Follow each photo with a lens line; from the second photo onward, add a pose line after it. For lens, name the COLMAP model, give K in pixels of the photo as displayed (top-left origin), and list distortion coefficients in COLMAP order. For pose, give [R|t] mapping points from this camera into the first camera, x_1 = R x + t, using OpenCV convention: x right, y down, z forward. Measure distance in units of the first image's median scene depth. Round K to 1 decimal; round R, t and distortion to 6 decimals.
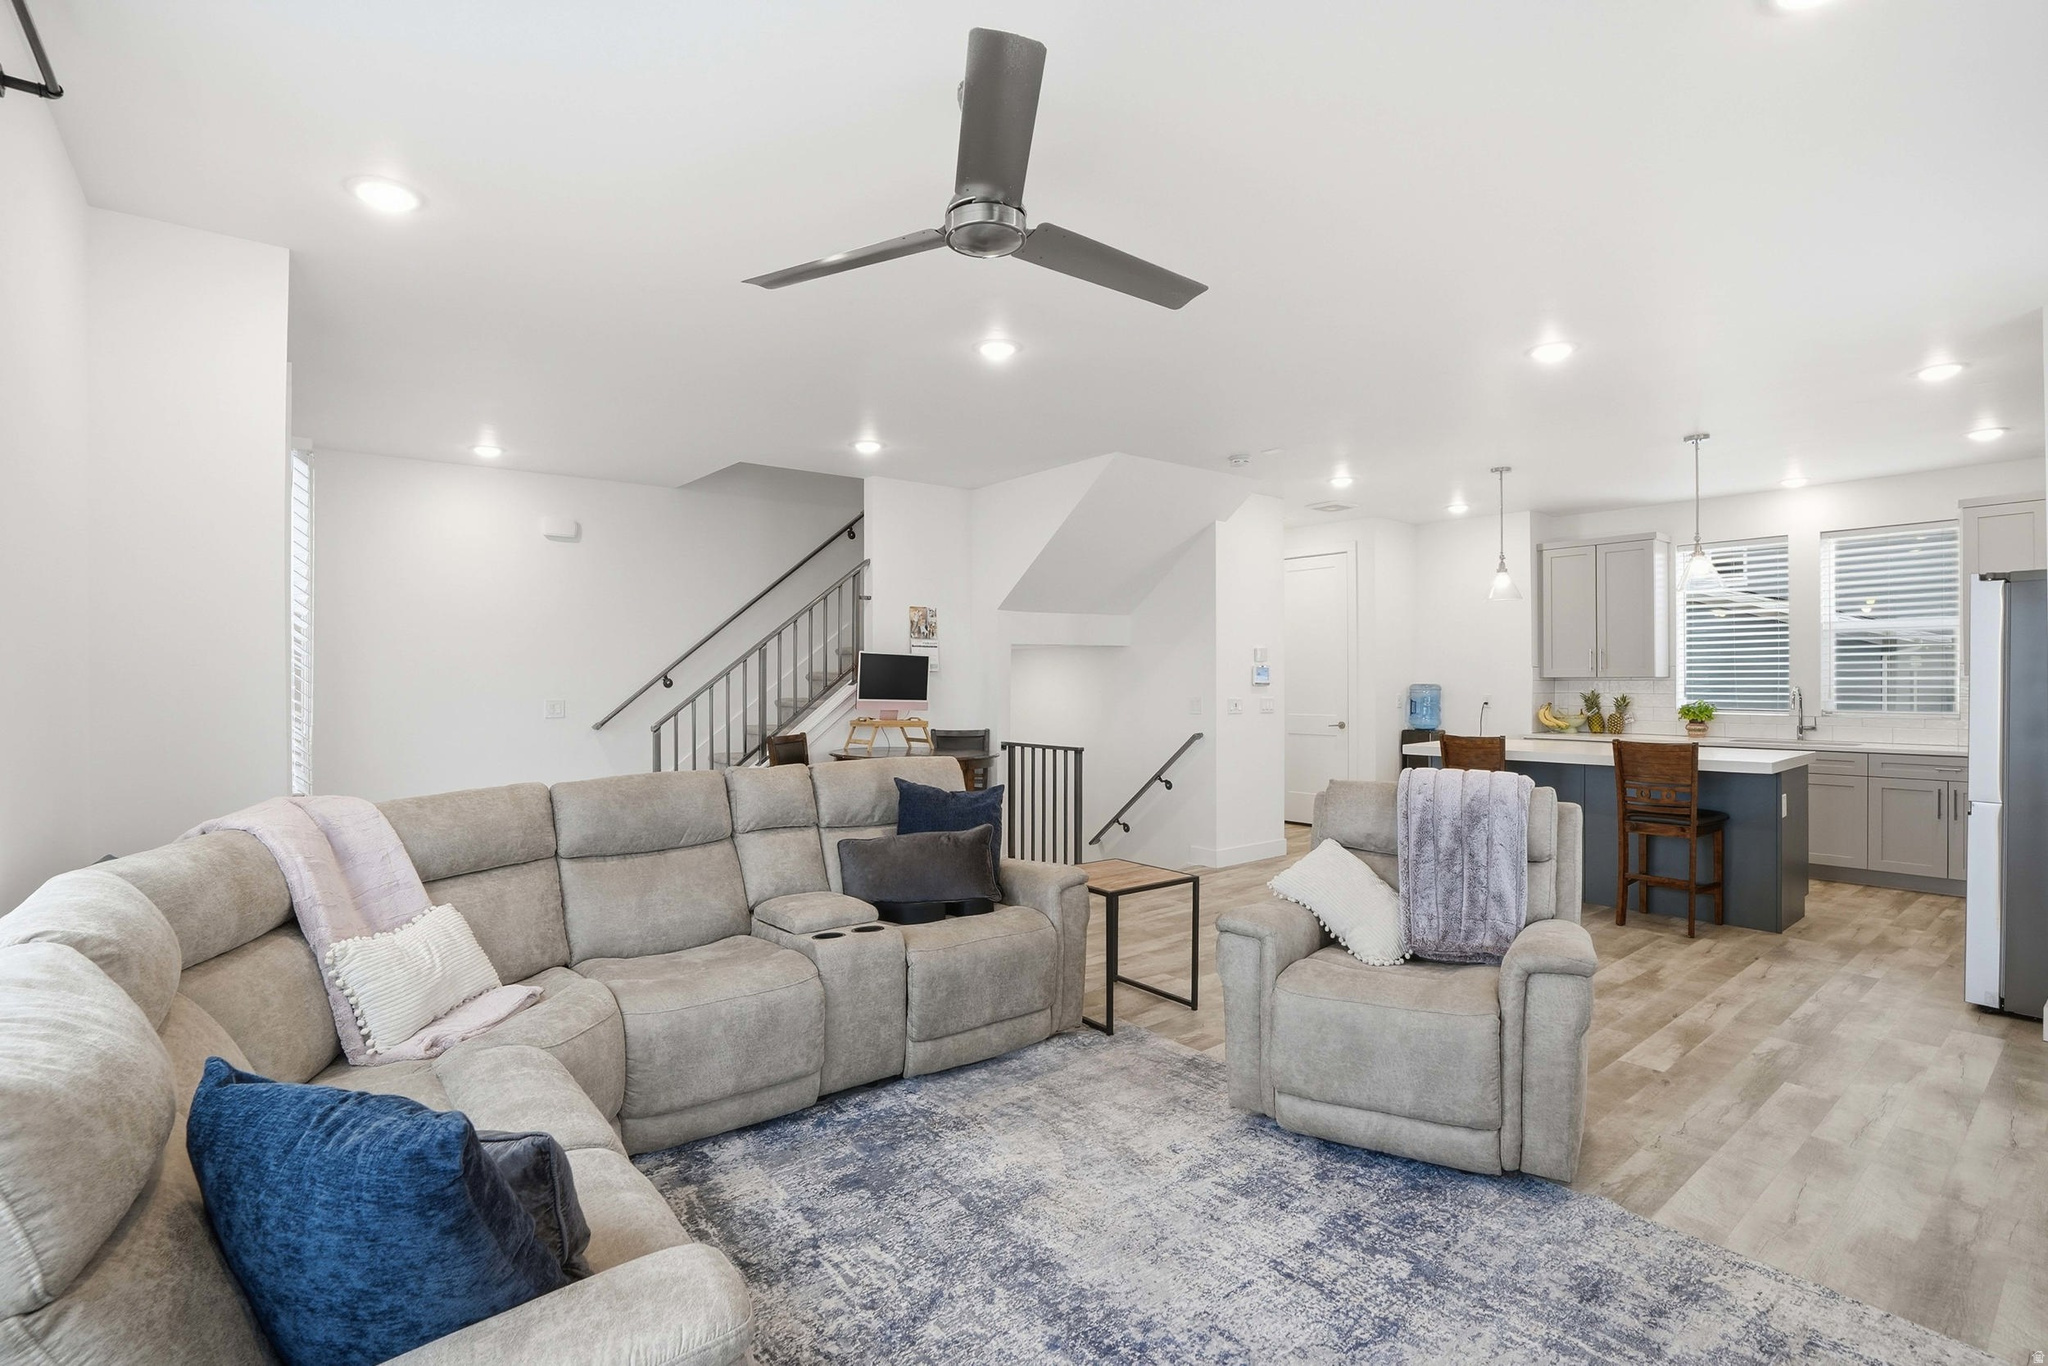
lens RADIAL K [[956.9, 0, 996.3], [0, 956.9, 674.1], [0, 0, 1]] dist [-0.062222, 0.021436]
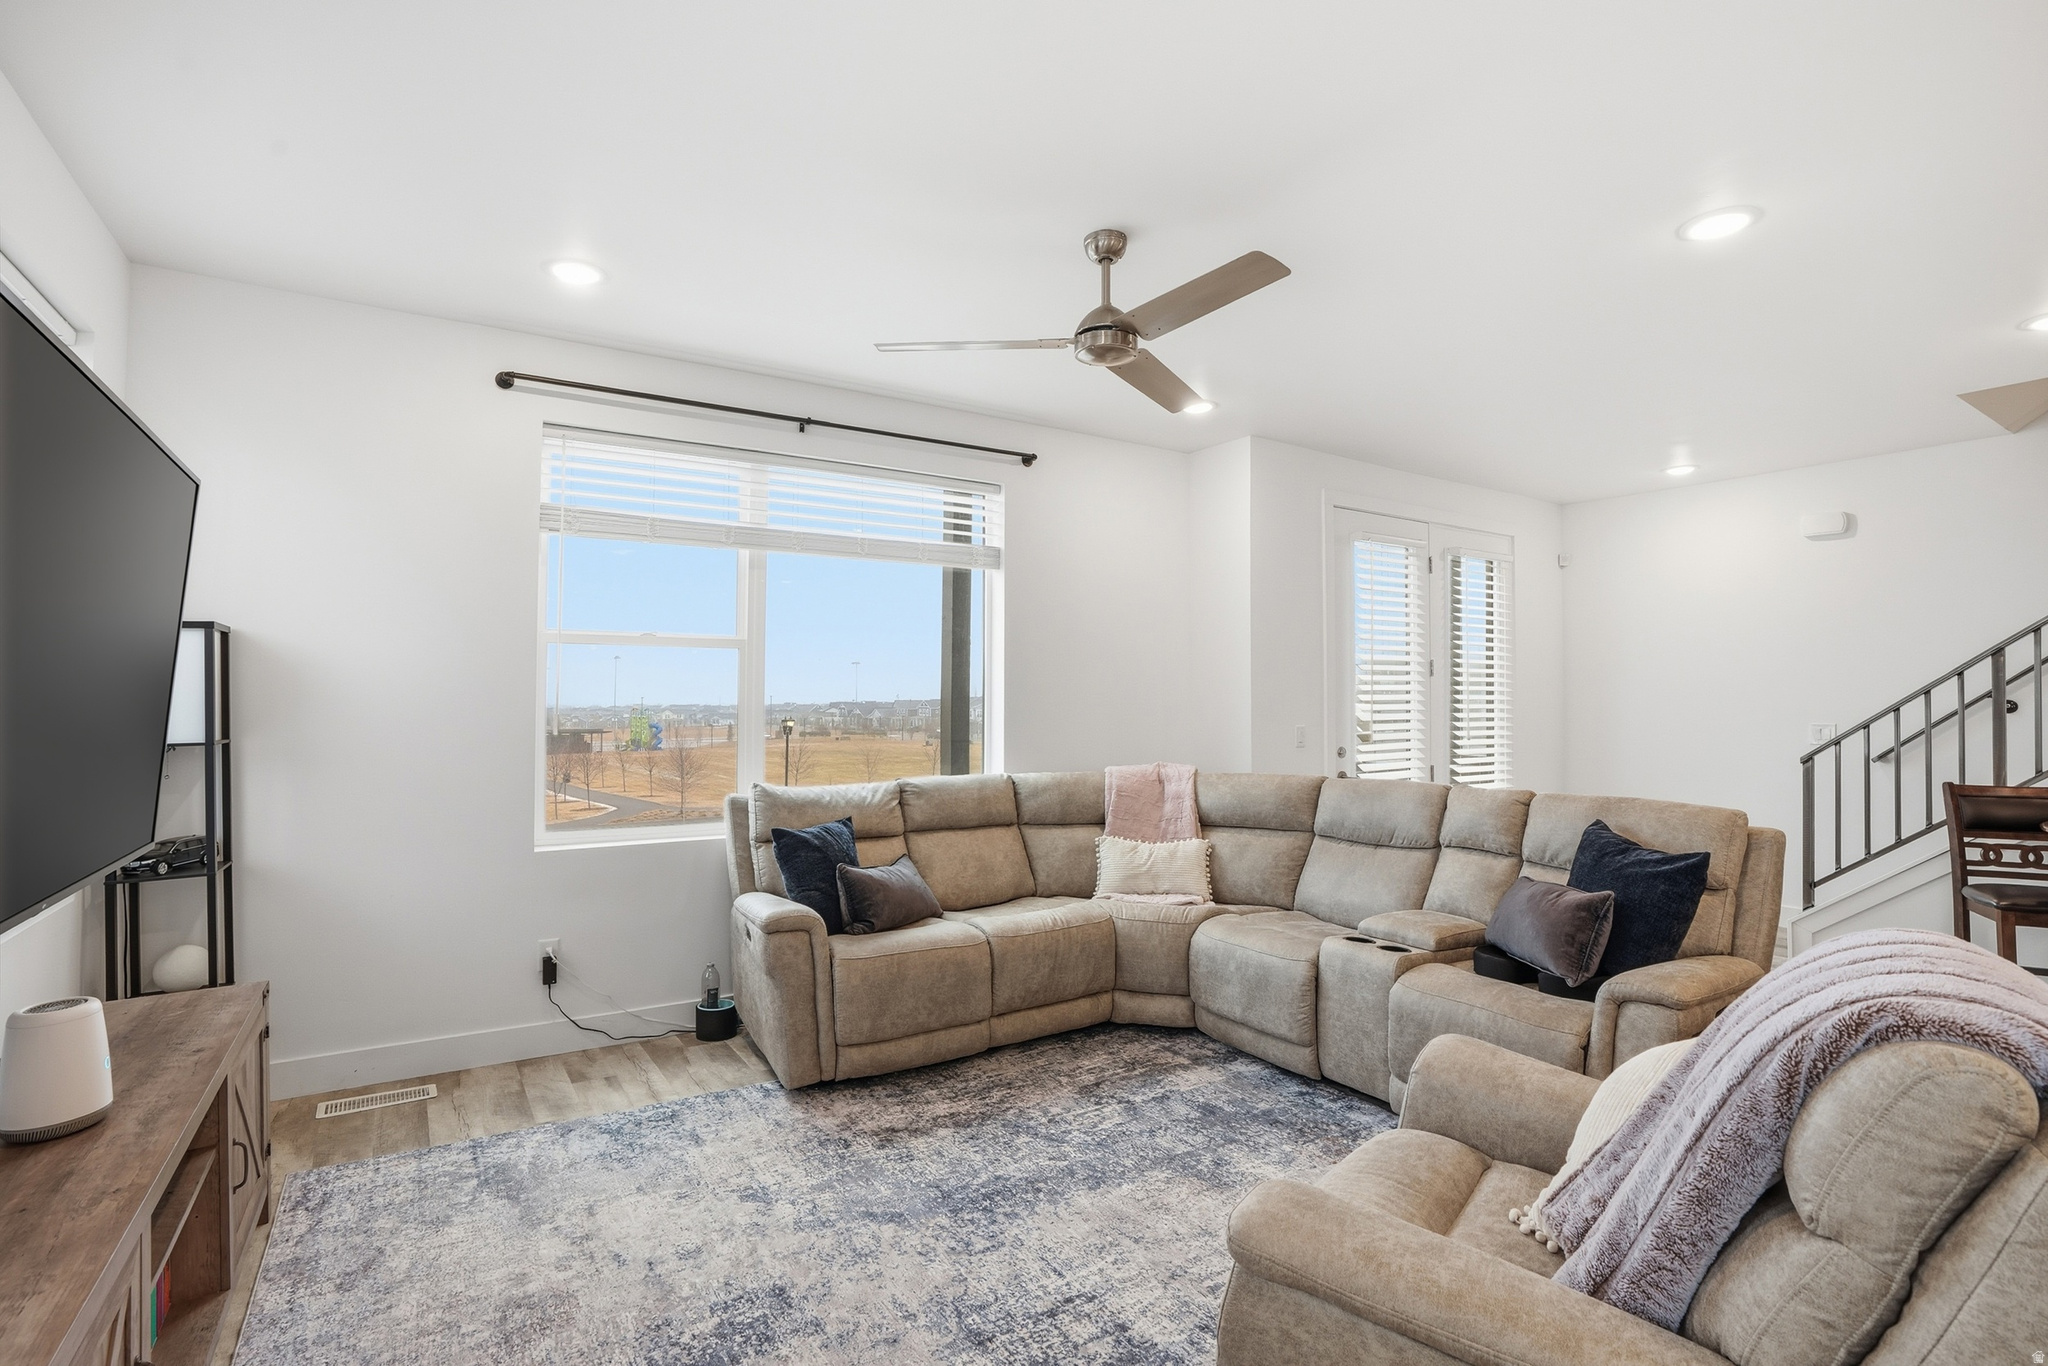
lens RADIAL K [[956.9, 0, 1023.1], [0, 956.9, 674.4], [0, 0, 1]] dist [-0.062222, 0.021436]
pose [[-0.076992, -0.022625, -0.996775, 0.696932], [-0.001020, 0.999744, -0.022613, 0.002495], [0.997031, -0.000725, -0.076995, 0.542965]]
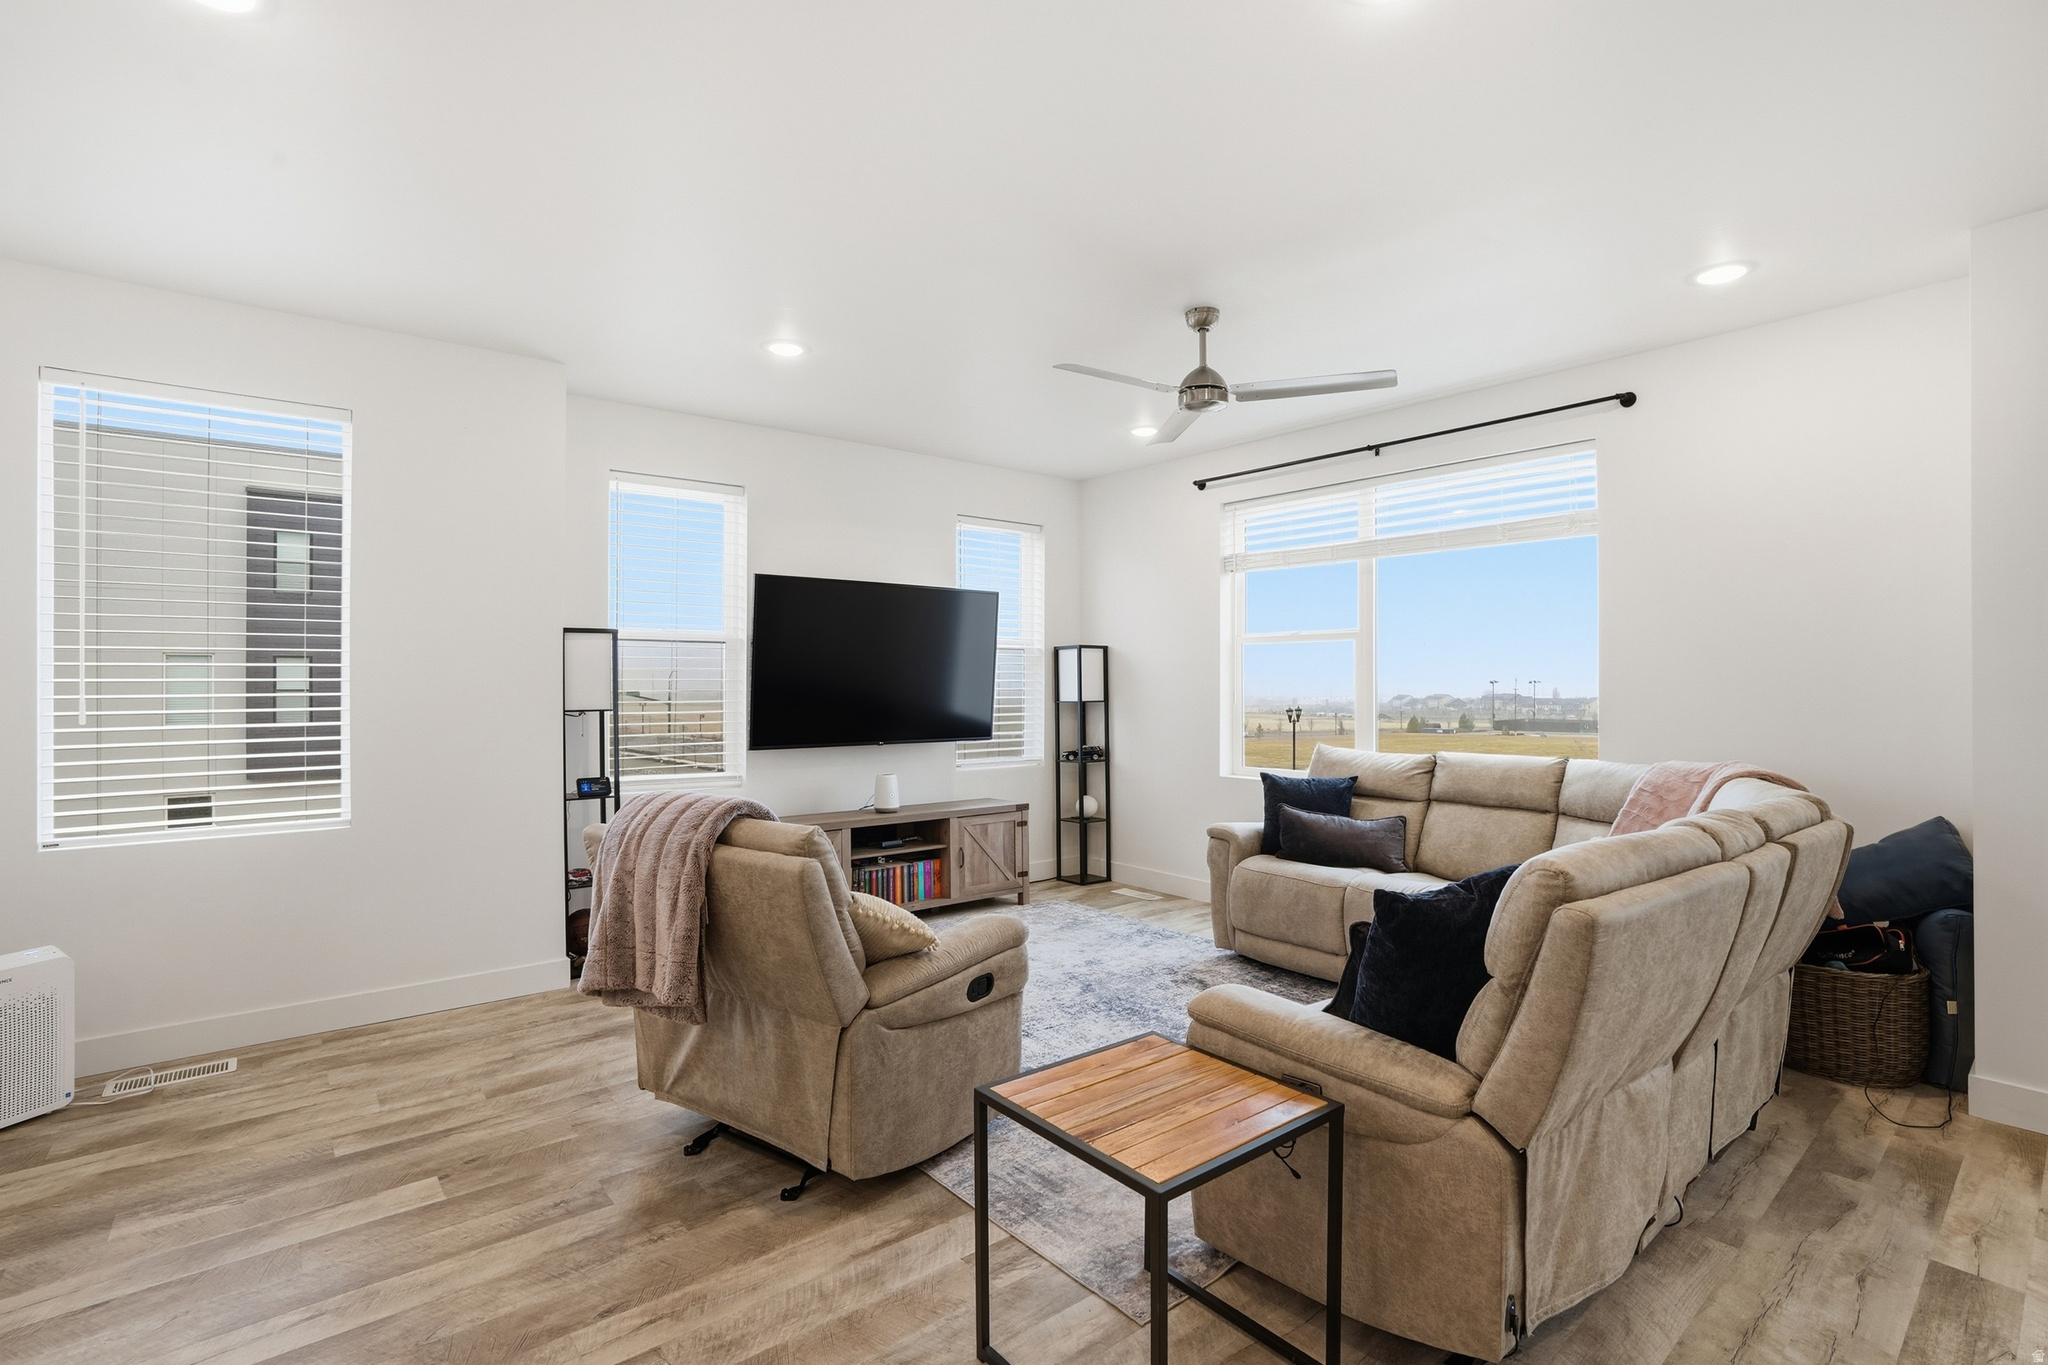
lens RADIAL K [[956.9, 0, 1008.5], [0, 956.9, 671.5], [0, 0, 1]] dist [-0.062222, 0.021436]
pose [[-0.999684, 0.003477, -0.024907, 0.201076], [0.003772, 0.999923, -0.011805, 0.008677], [0.024864, -0.011896, -0.999620, 1.436963]]
